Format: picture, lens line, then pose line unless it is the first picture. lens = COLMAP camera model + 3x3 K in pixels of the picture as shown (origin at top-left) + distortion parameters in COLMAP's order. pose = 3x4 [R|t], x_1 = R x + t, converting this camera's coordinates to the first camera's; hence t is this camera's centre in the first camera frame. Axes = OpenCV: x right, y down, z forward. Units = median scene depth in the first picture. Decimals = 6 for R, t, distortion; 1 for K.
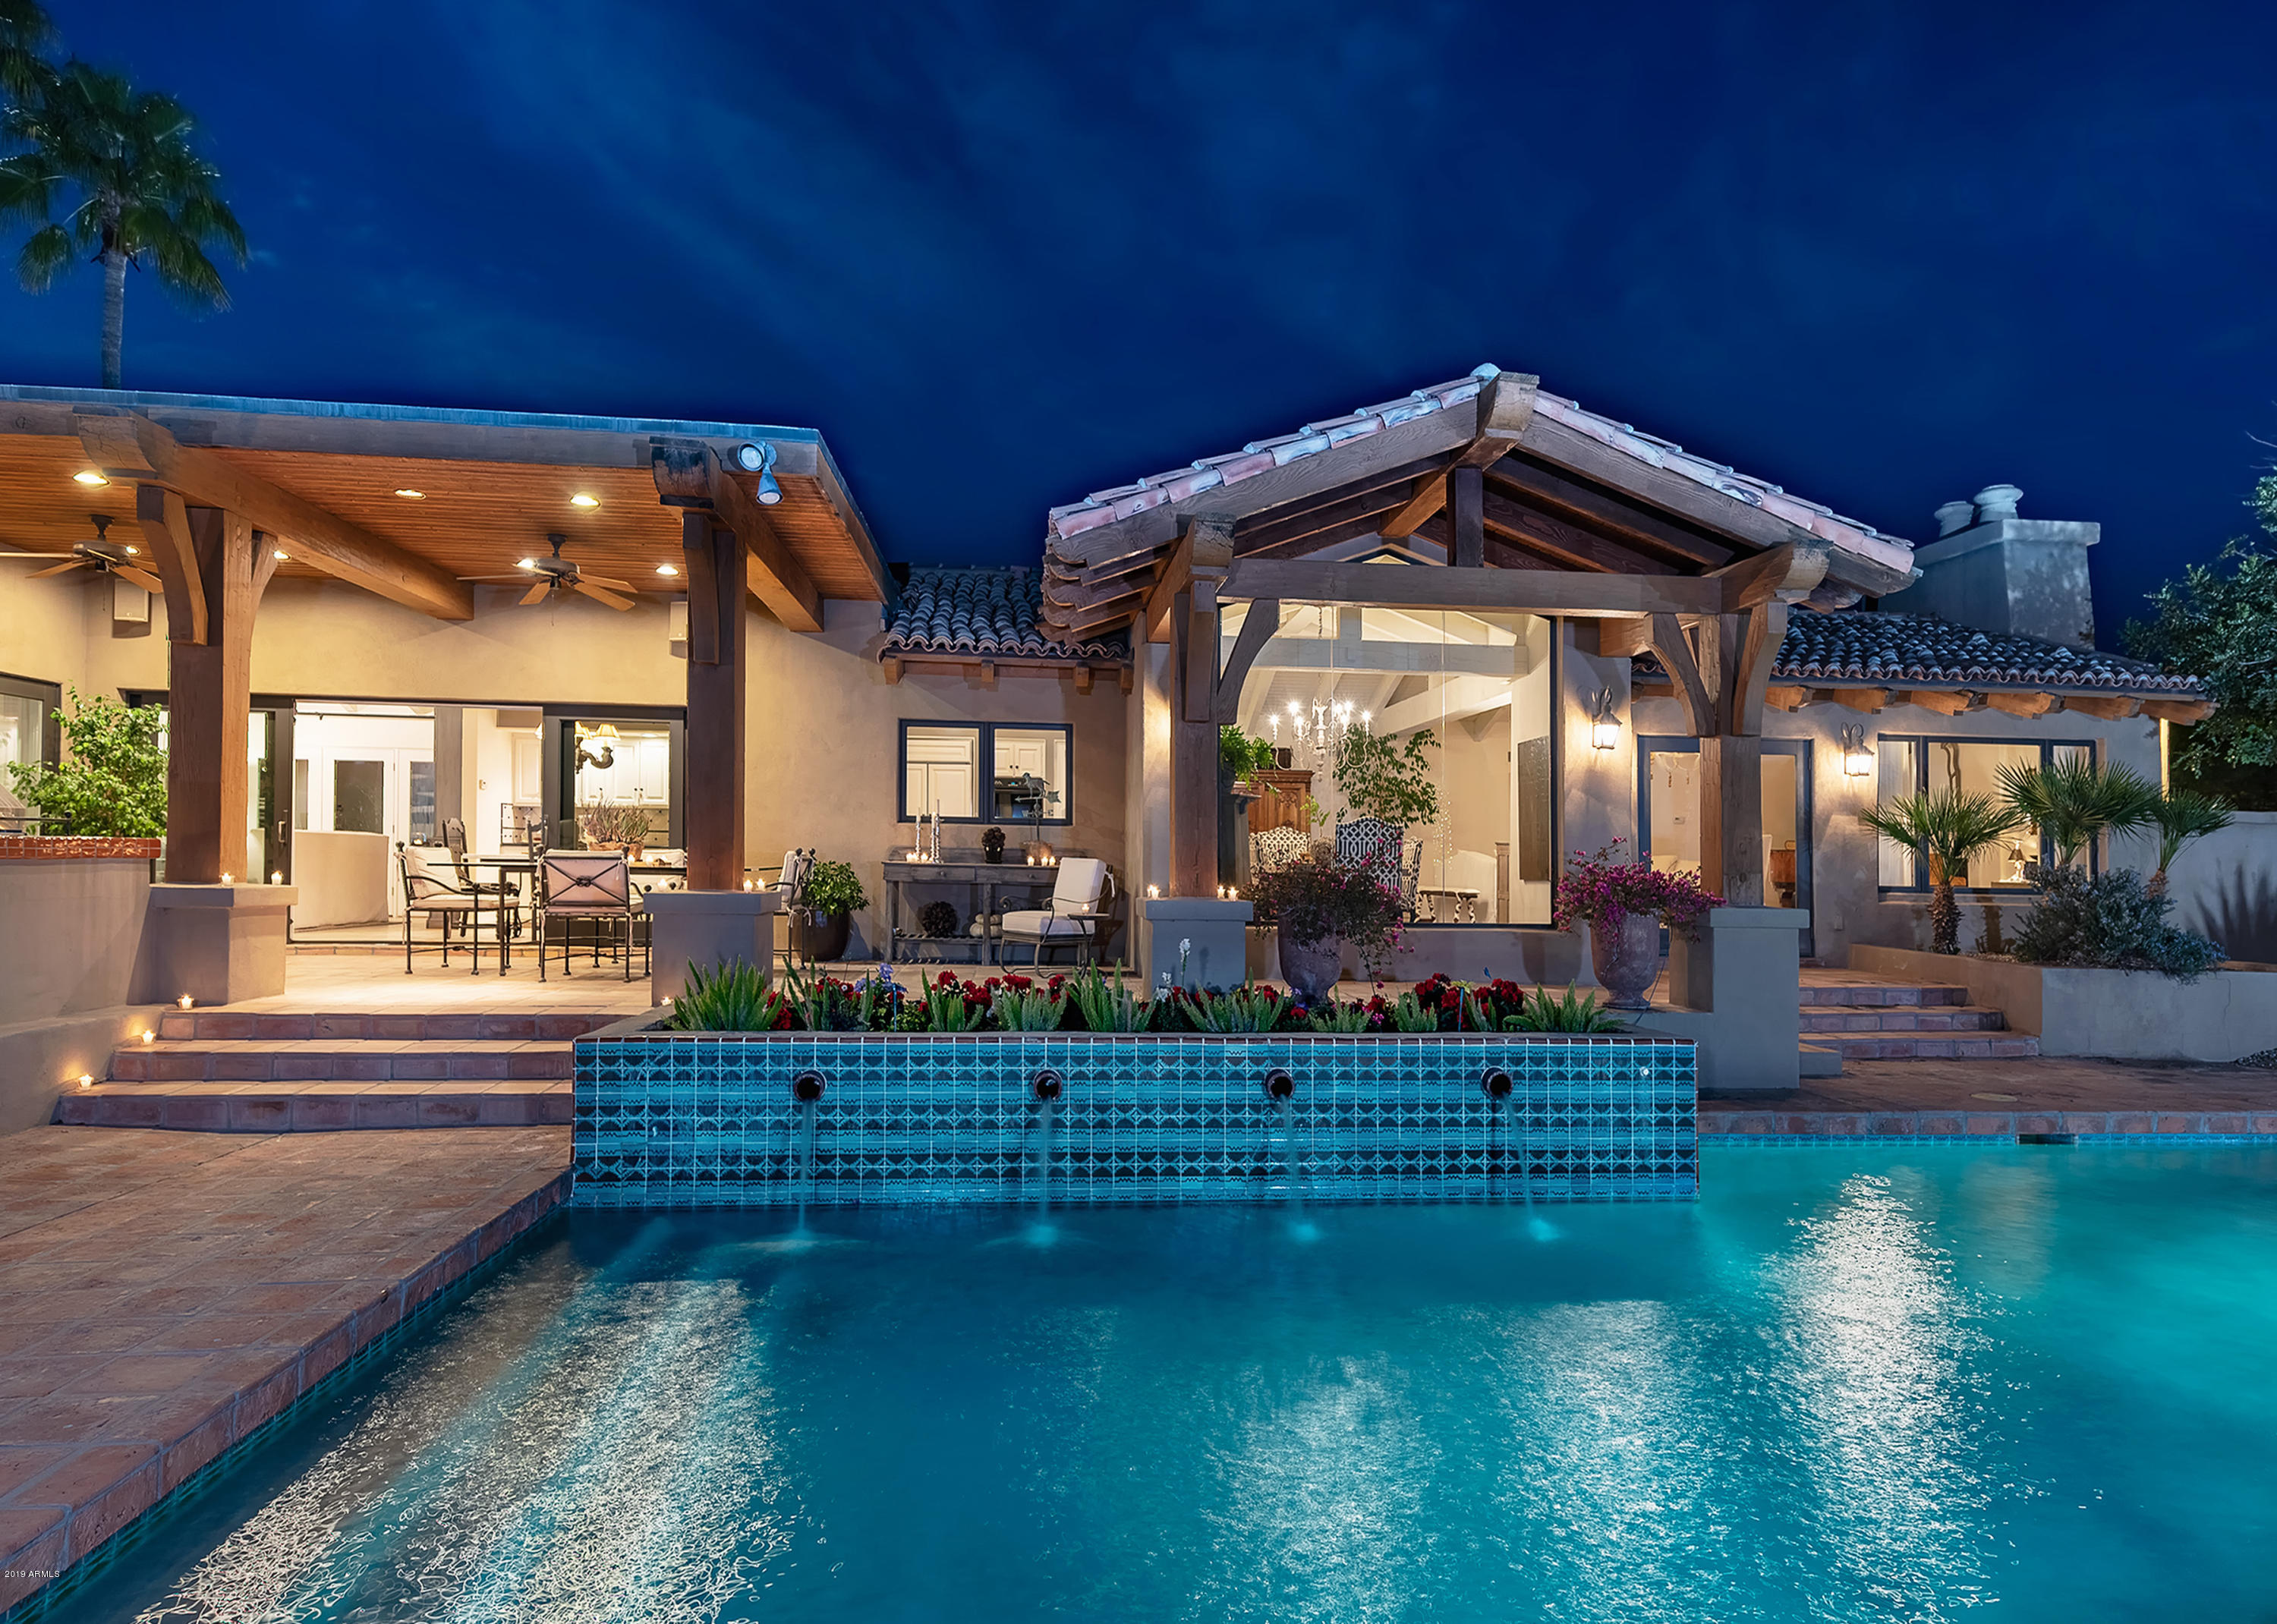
lens RADIAL K [[1414.8, 0, 1142.6], [0, 1414.8, 823.4], [0, 0, 1]] dist [0.011075, 0.000420]
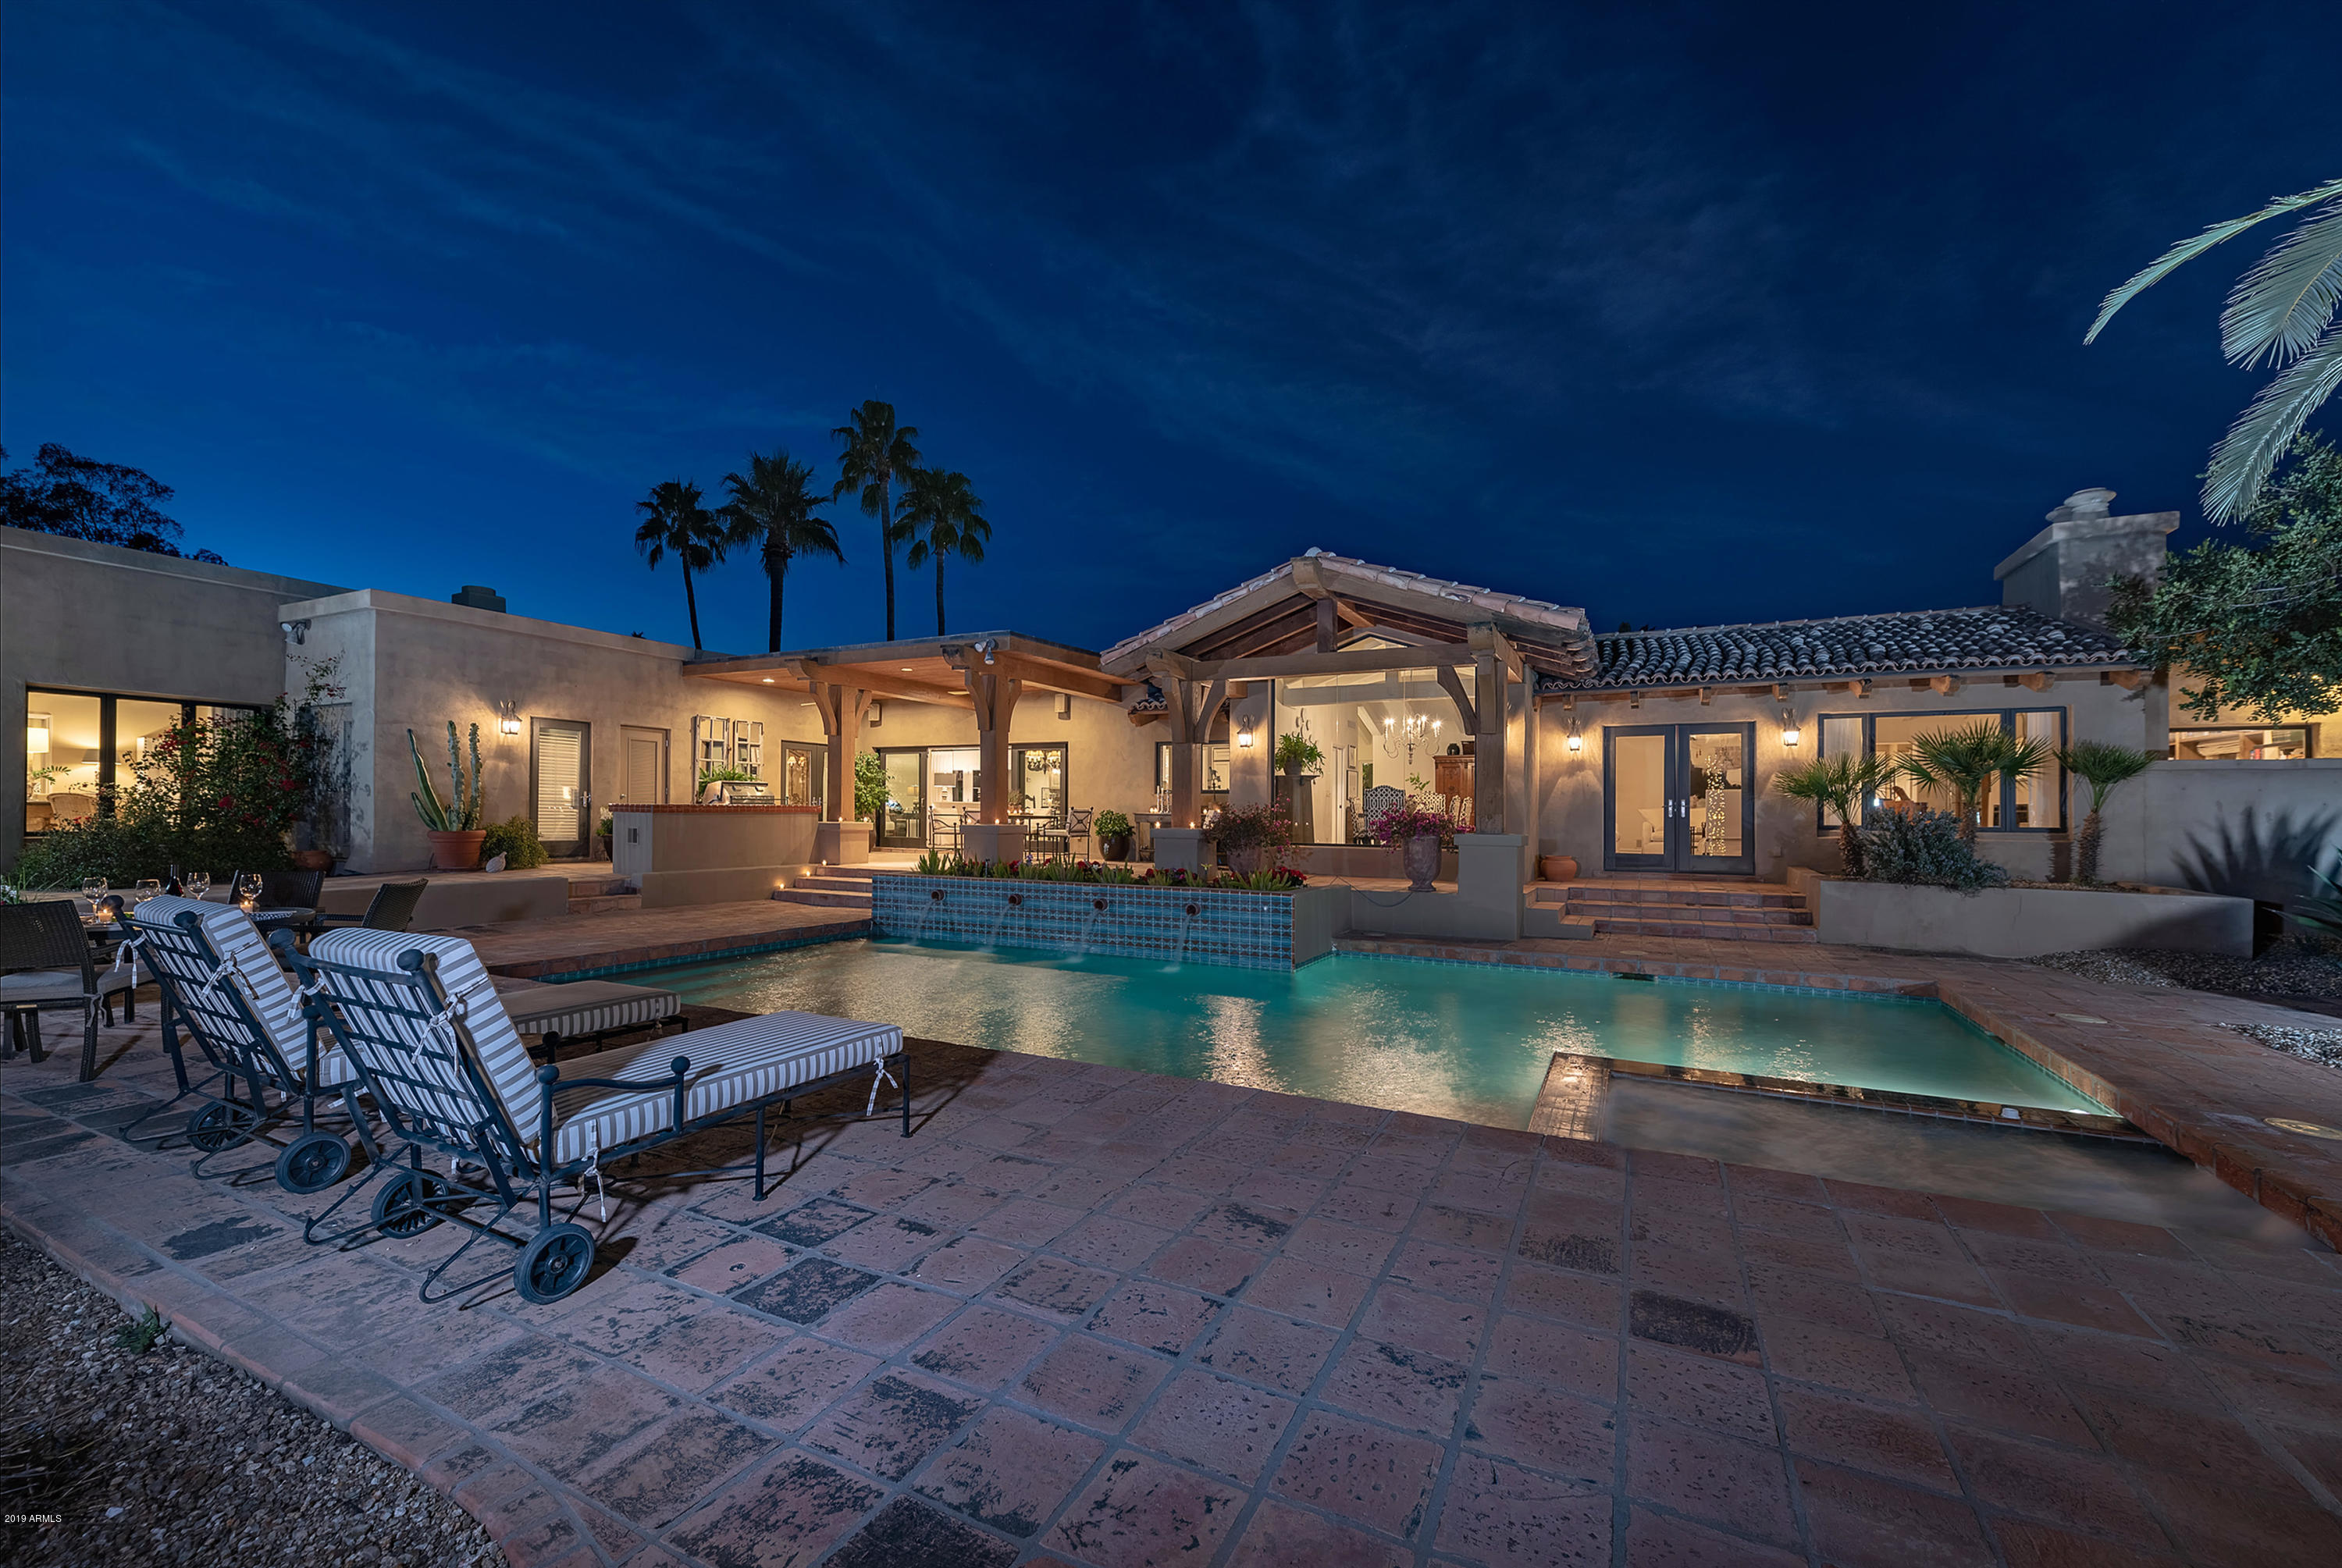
lens RADIAL K [[937.0, 0, 1172.7], [0, 937.0, 795.2], [0, 0, 1]] dist [0.021975, 0.000312]
pose [[0.847149, -0.018698, -0.531026, 0.585164], [0.019983, 0.999795, -0.003324, 0.007469], [0.530979, -0.007796, 0.847349, -0.137356]]
